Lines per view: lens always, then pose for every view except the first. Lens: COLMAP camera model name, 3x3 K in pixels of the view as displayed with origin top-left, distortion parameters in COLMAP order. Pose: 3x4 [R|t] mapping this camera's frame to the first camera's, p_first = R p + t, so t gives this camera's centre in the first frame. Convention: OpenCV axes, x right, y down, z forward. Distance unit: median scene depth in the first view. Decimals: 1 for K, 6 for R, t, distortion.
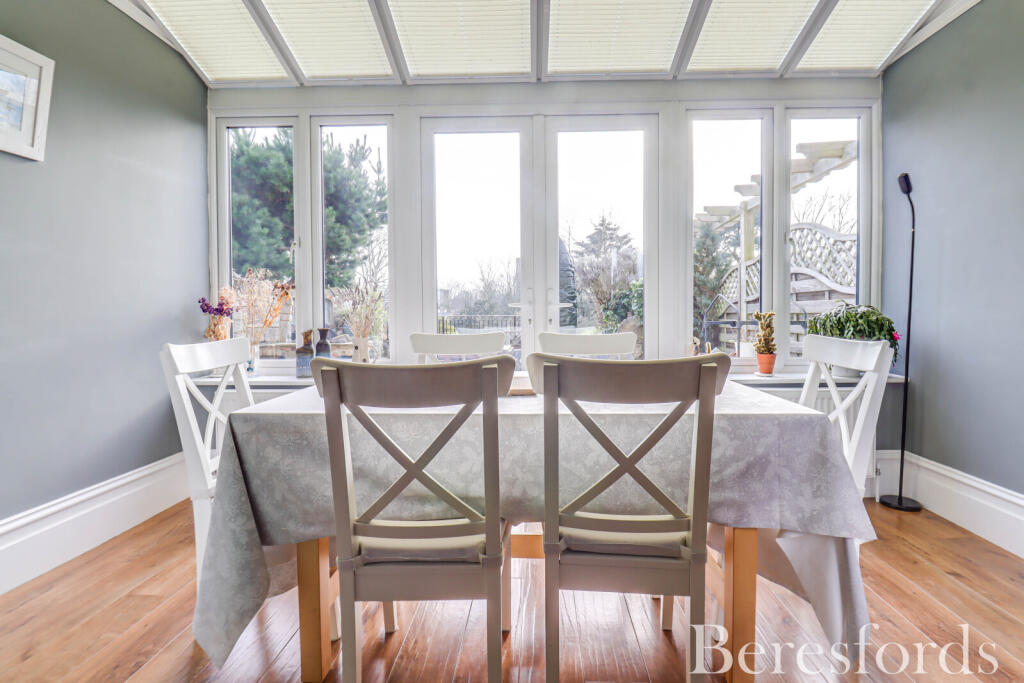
lens RADIAL K [[482.1, 0, 520.8], [0, 482.1, 334.6], [0, 0, 1]] dist [0.003869, -0.014336]
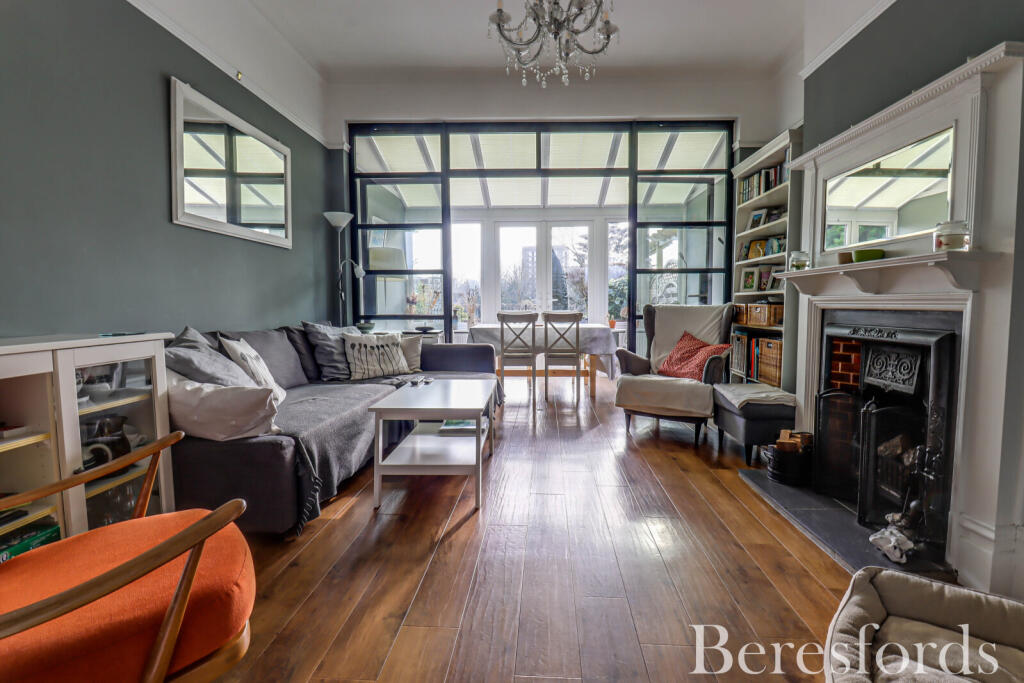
lens RADIAL K [[482.1, 0, 520.8], [0, 482.1, 334.6], [0, 0, 1]] dist [0.003869, -0.014336]
pose [[0.999929, 0.003048, -0.011524, -0.129462], [-0.002753, 0.999671, 0.025510, 0.131310], [0.011598, -0.025476, 0.999608, -3.689433]]
